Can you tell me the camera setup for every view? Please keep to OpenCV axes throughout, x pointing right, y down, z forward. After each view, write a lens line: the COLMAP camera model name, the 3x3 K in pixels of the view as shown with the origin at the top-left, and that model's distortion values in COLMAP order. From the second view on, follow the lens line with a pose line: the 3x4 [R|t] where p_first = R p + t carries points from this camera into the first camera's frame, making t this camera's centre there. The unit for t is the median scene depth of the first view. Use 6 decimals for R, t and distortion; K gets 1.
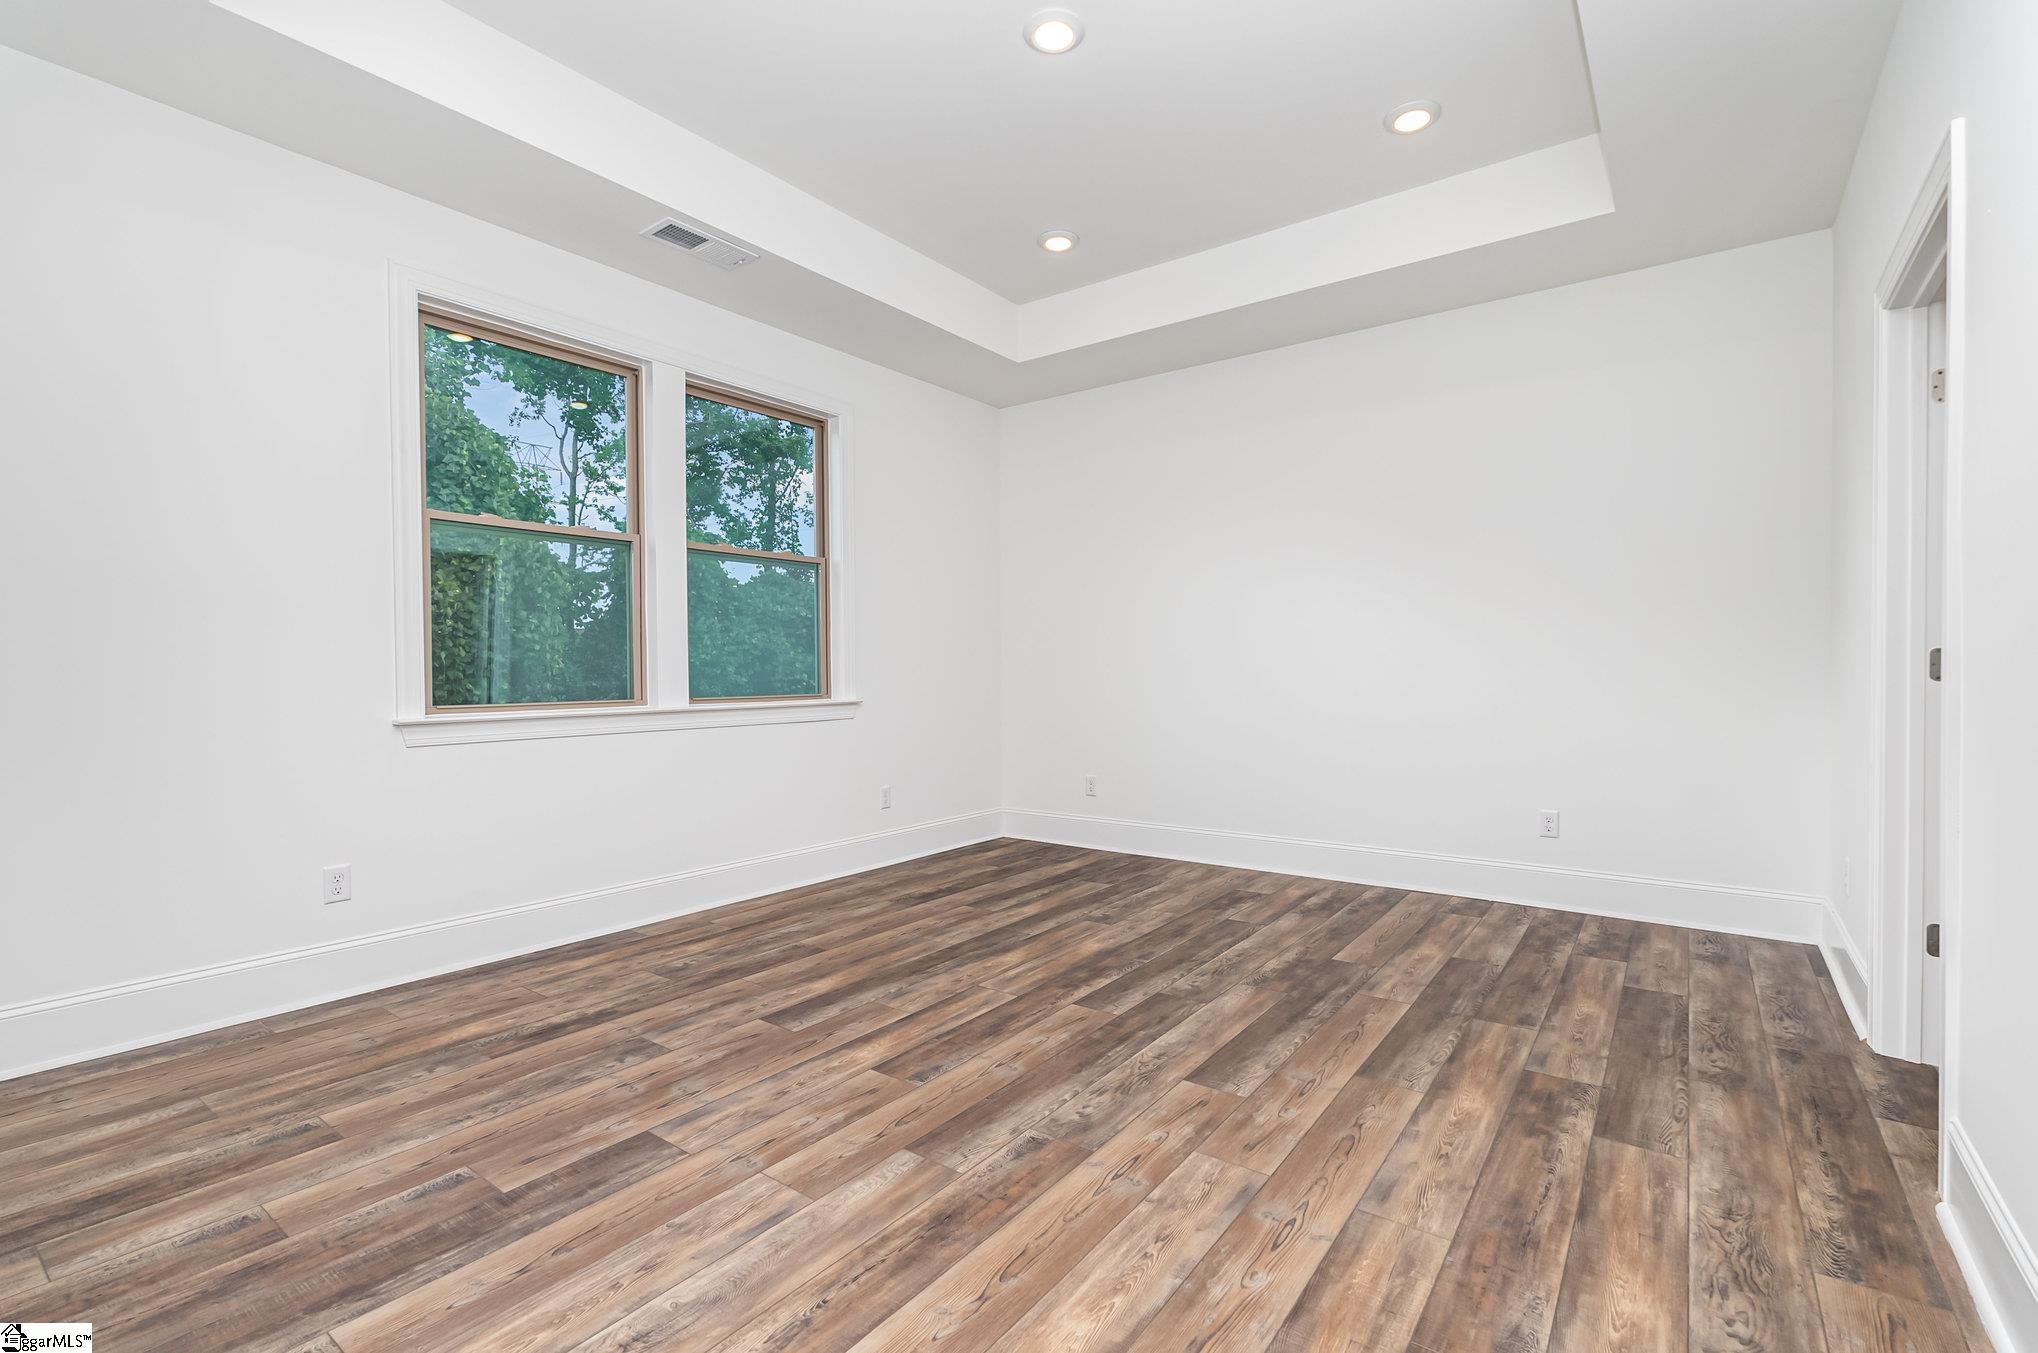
lens RADIAL K [[917.3, 0, 1021.2], [0, 917.3, 675.7], [0, 0, 1]] dist [-0.003342, -0.001529]
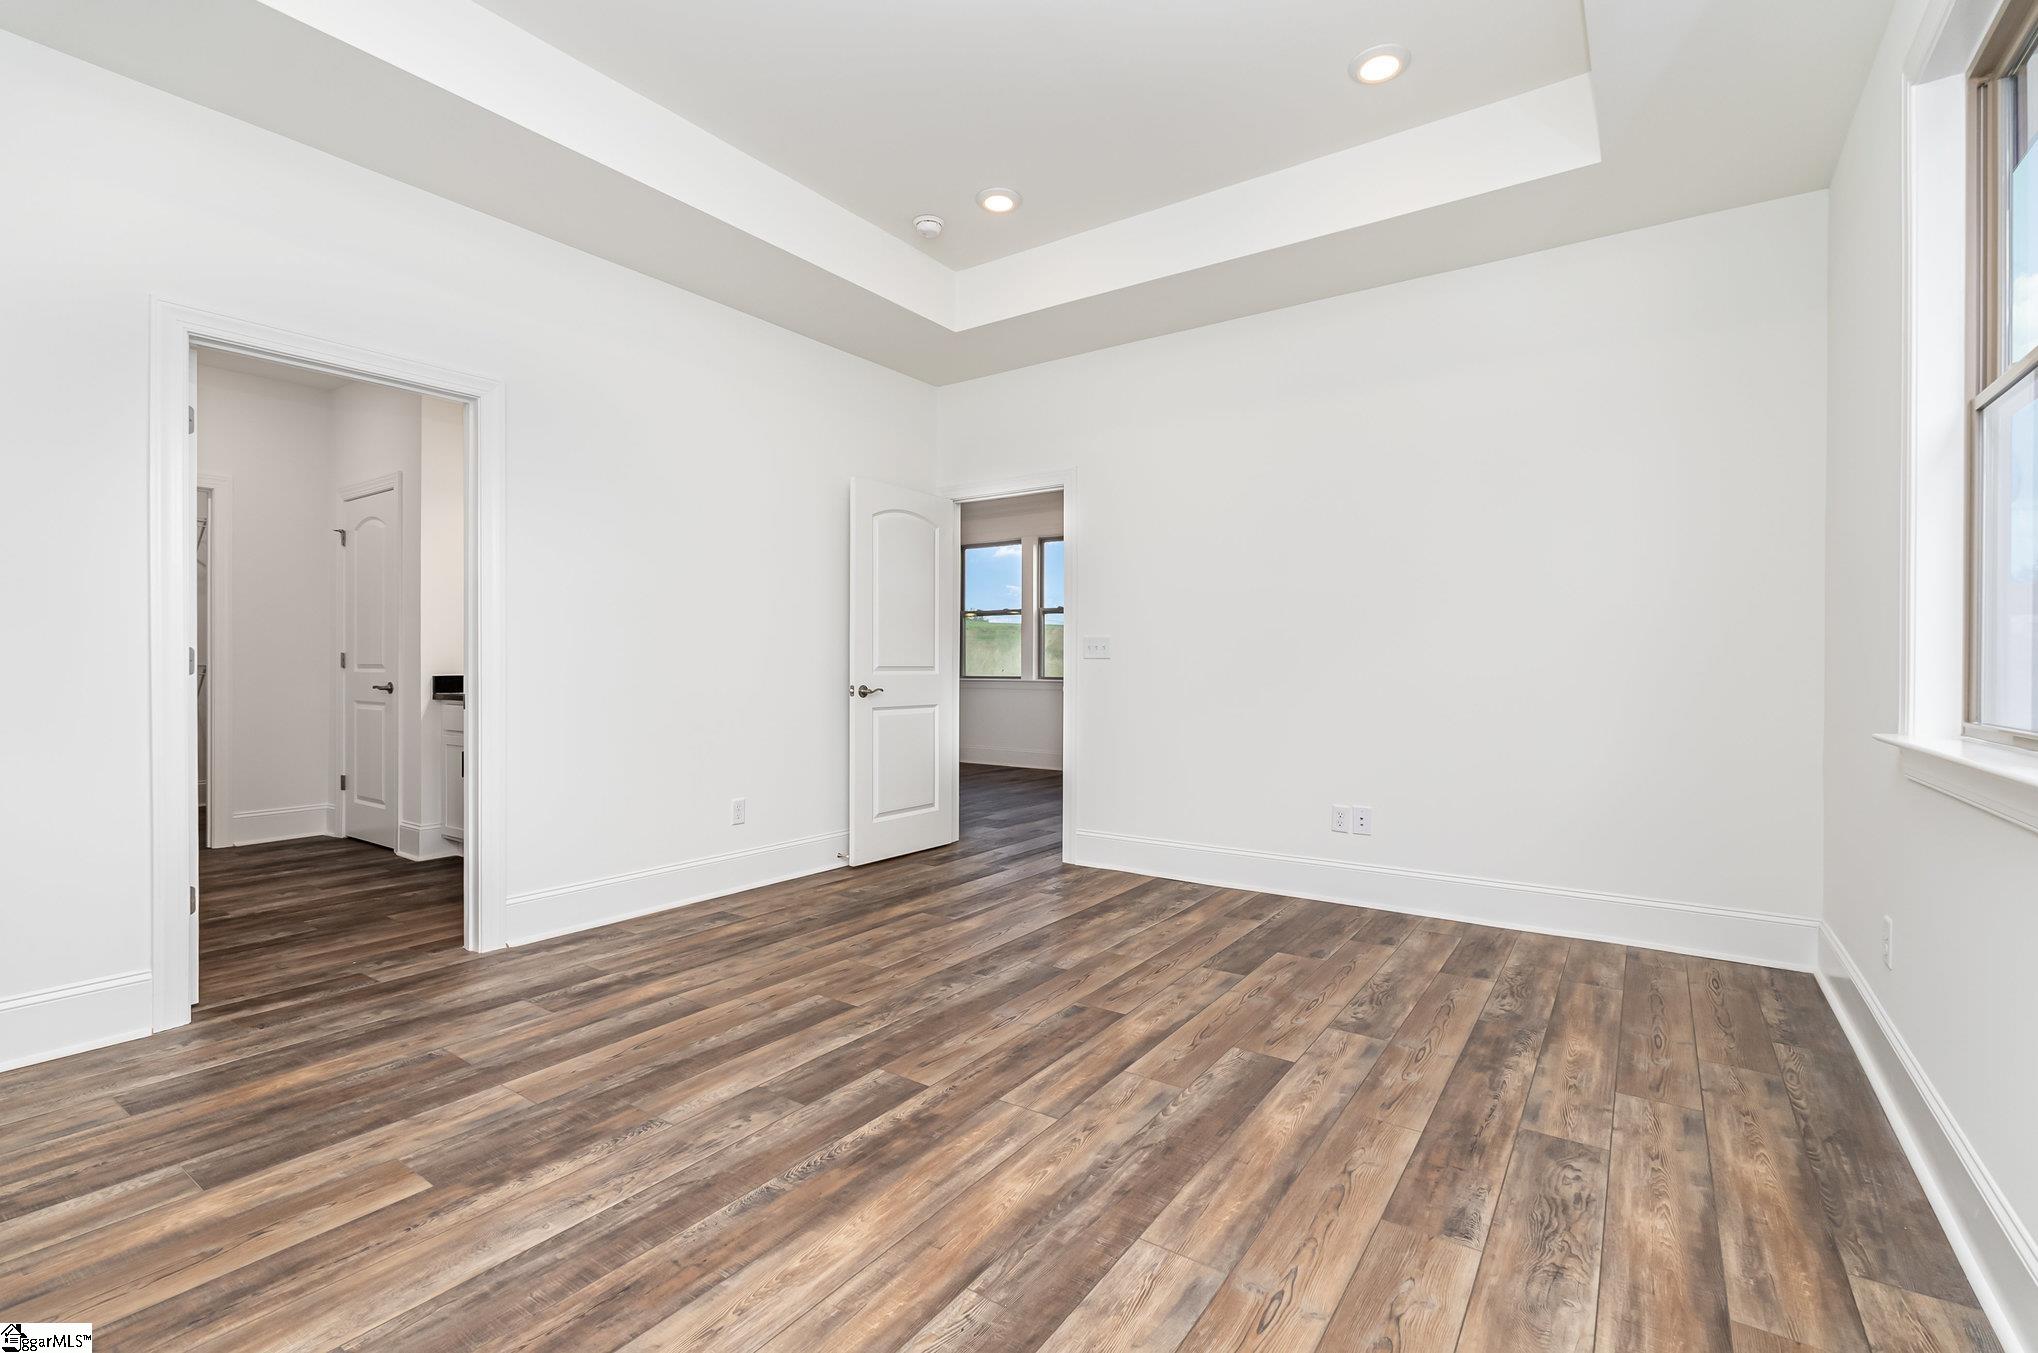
lens RADIAL K [[917.3, 0, 1017.9], [0, 917.3, 673.8], [0, 0, 1]] dist [-0.003342, -0.001529]
pose [[-0.999479, 0.000958, -0.032259, 0.004512], [0.000487, 0.999893, 0.014631, -0.008675], [0.032270, 0.014607, -0.999372, 1.915020]]
